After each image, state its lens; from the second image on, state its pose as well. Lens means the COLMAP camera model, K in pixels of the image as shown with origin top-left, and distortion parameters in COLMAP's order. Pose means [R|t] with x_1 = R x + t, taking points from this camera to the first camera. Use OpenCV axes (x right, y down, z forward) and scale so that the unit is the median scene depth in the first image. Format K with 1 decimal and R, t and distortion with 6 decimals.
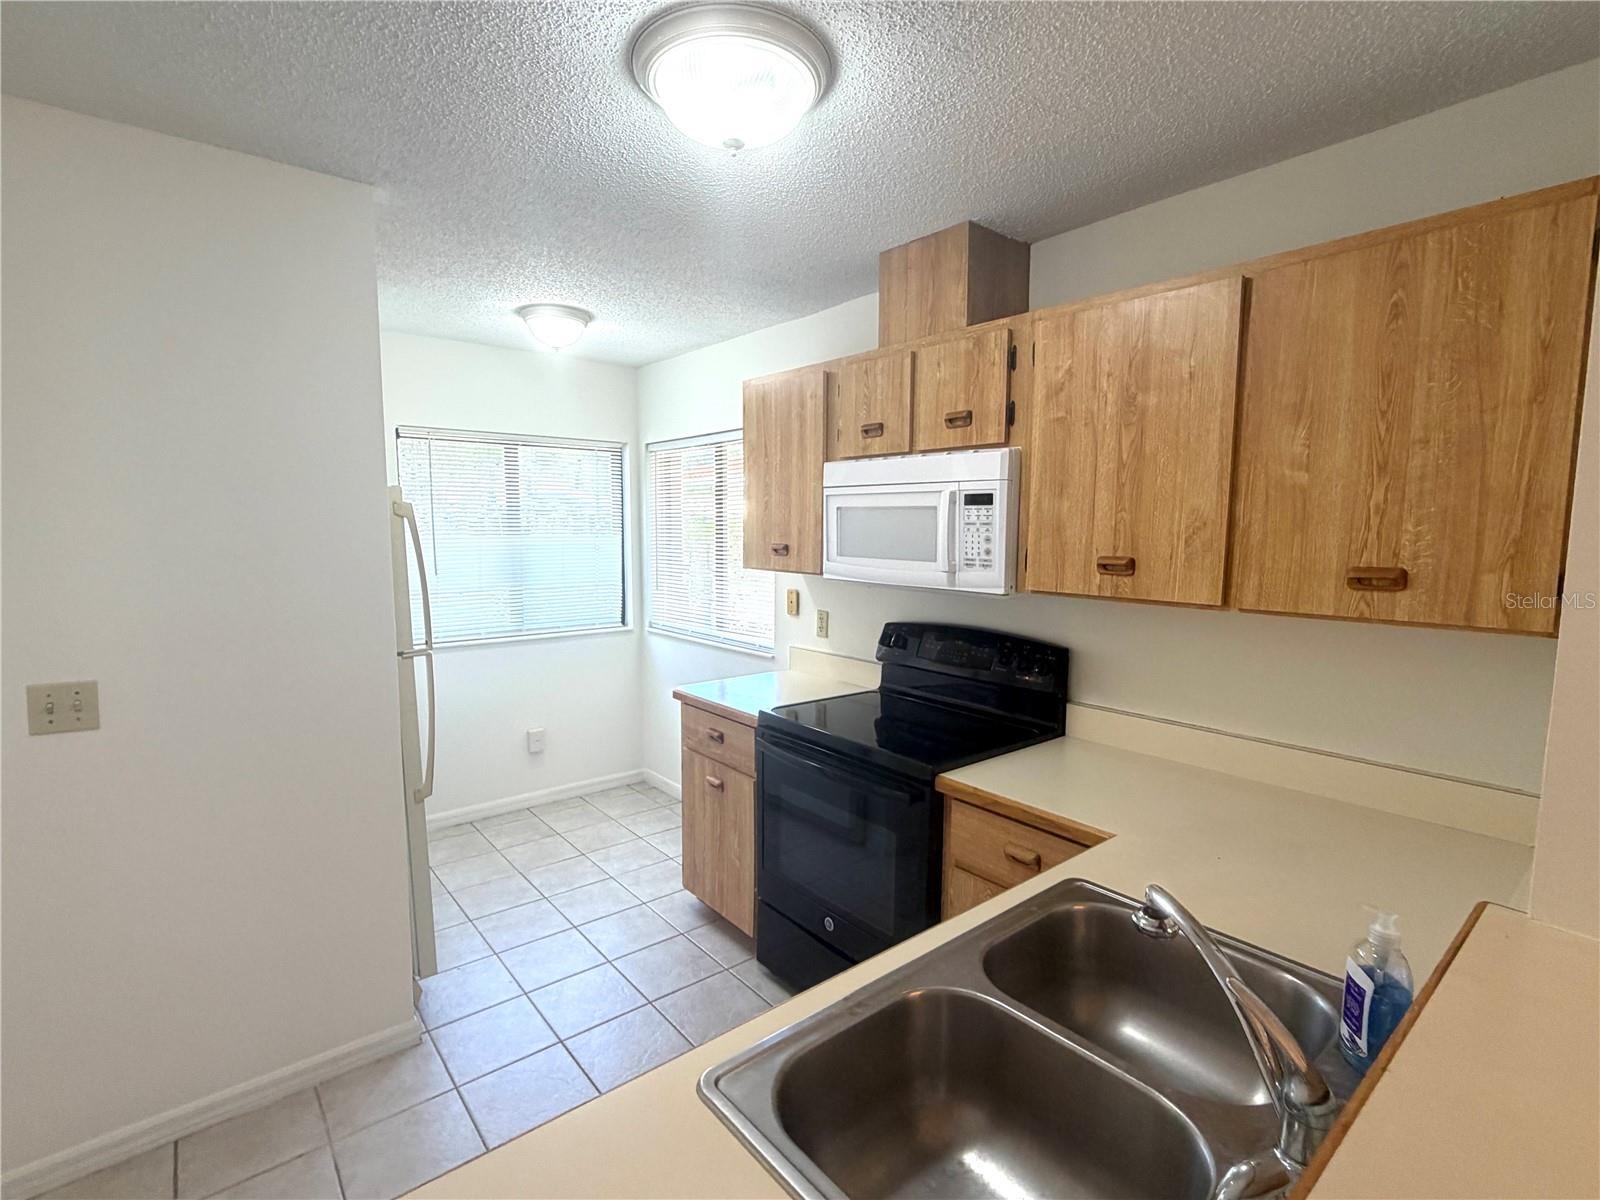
lens RADIAL K [[754.7, 0, 794.3], [0, 754.7, 602.0], [0, 0, 1]] dist [-0.001841, -0.000090]
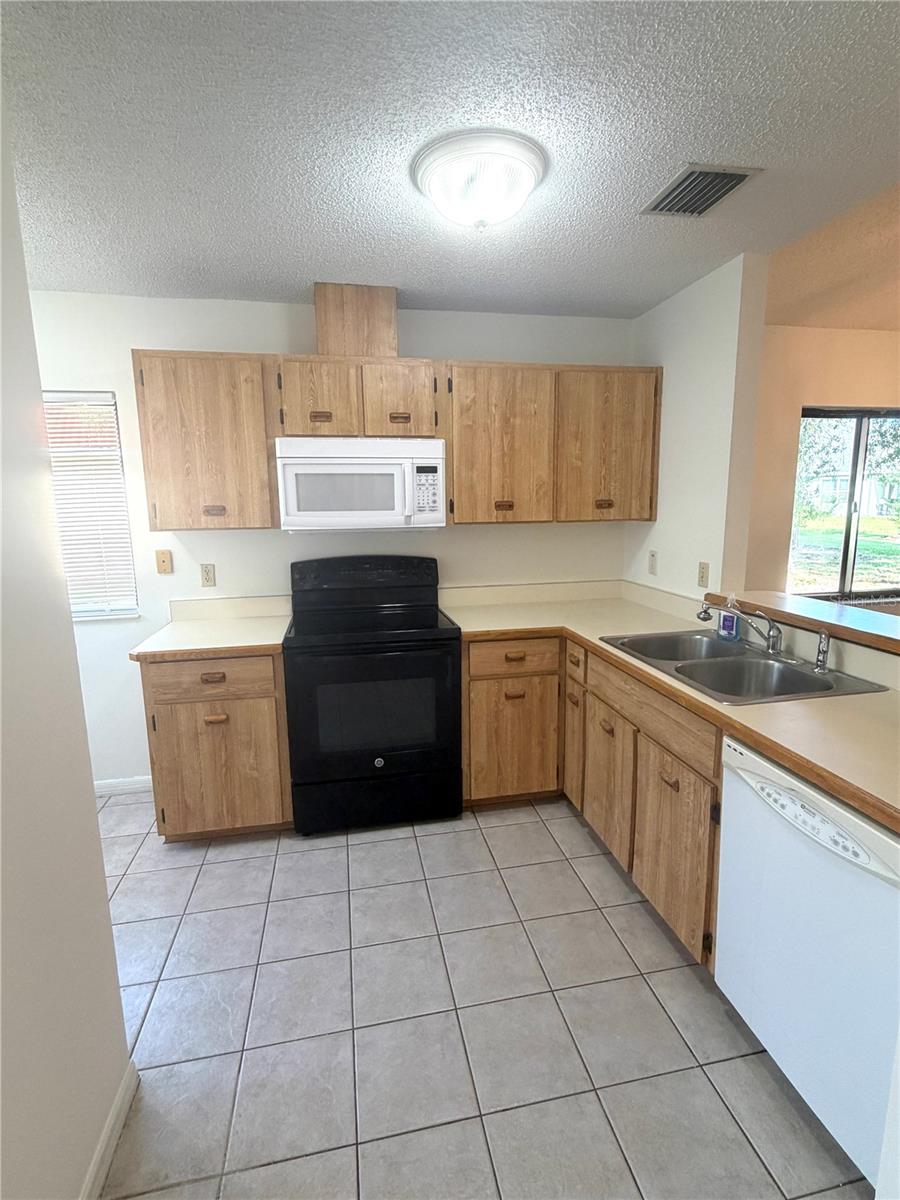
lens RADIAL K [[566.0, 0, 448.1], [0, 566.0, 600.4], [0, 0, 1]] dist [-0.001841, -0.000090]
pose [[0.472186, -0.163027, 0.866293, -0.856004], [0.108328, 0.986032, 0.126515, -0.006201], [-0.874817, 0.034105, 0.483251, 0.375423]]
